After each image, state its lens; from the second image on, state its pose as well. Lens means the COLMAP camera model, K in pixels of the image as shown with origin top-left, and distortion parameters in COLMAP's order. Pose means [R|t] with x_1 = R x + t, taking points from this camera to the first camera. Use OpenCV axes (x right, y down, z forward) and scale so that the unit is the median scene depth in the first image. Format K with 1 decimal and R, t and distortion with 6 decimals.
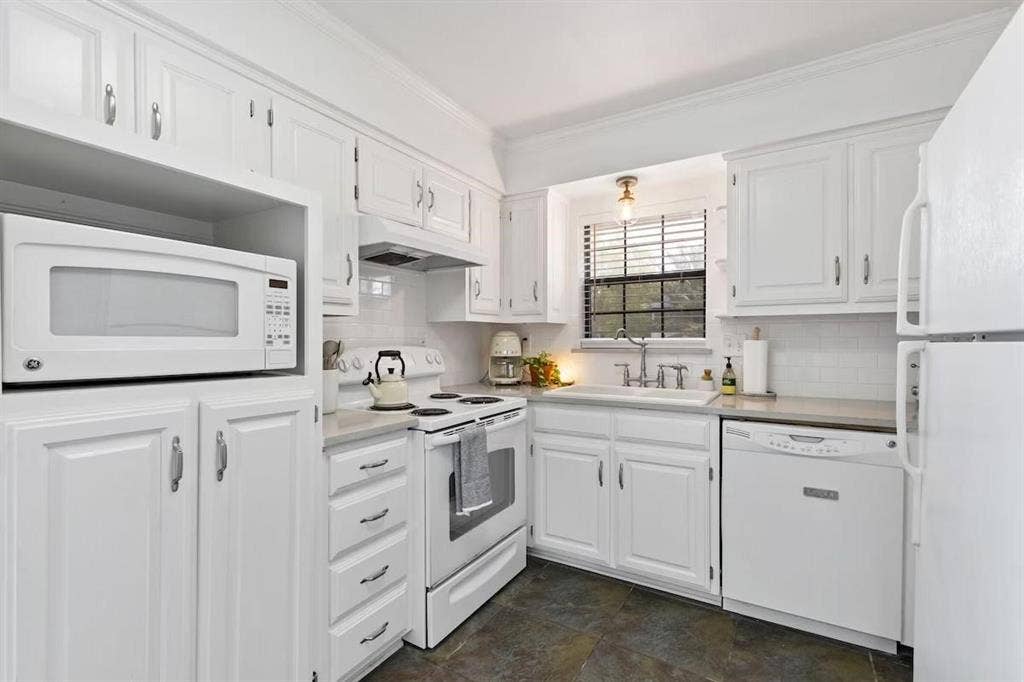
lens RADIAL K [[474.6, 0, 518.0], [0, 474.6, 345.7], [0, 0, 1]] dist [-0.002487, 0.000904]
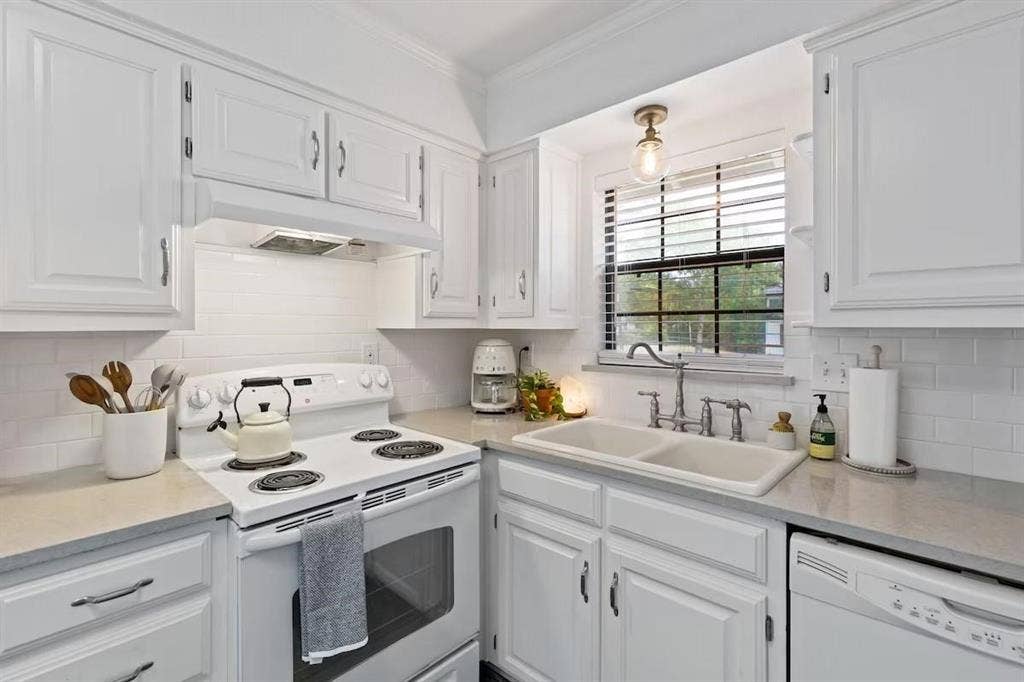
lens RADIAL K [[474.6, 0, 518.3], [0, 474.6, 326.3], [0, 0, 1]] dist [-0.002487, 0.000904]
pose [[0.975738, 0.003750, -0.218910, 0.202719], [-0.006403, 0.999914, -0.011410, -0.049236], [0.218849, 0.012535, 0.975678, 0.341760]]
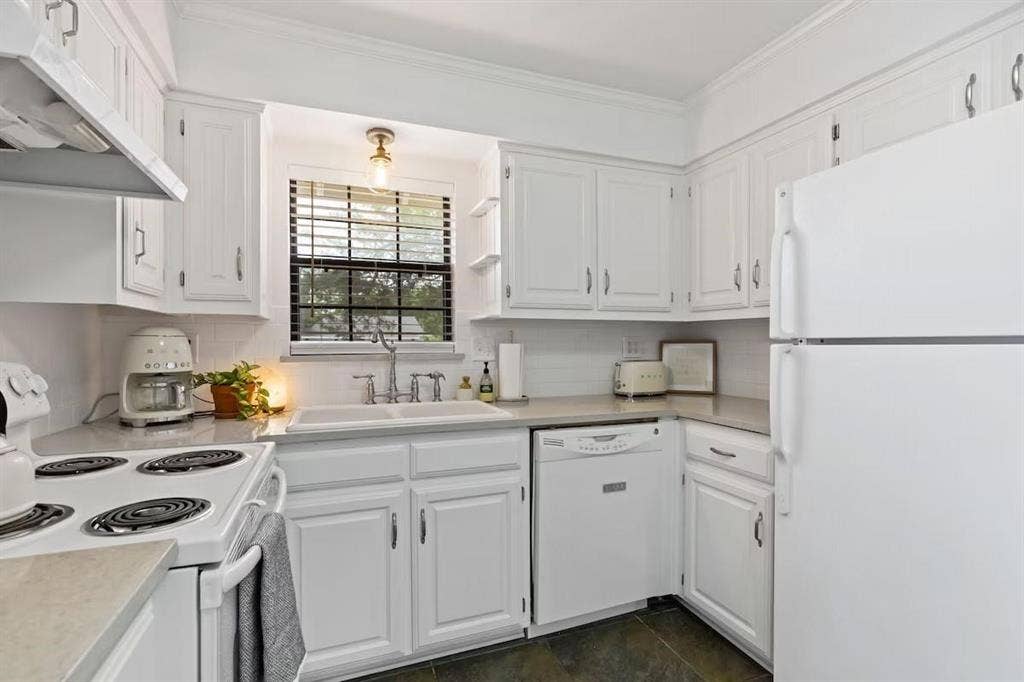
lens RADIAL K [[474.6, 0, 513.0], [0, 474.6, 344.9], [0, 0, 1]] dist [-0.002487, 0.000904]
pose [[0.611228, -0.001891, 0.791453, -0.253170], [0.009174, 0.999947, -0.004696, -0.004099], [-0.791402, 0.010131, 0.611213, 0.381893]]
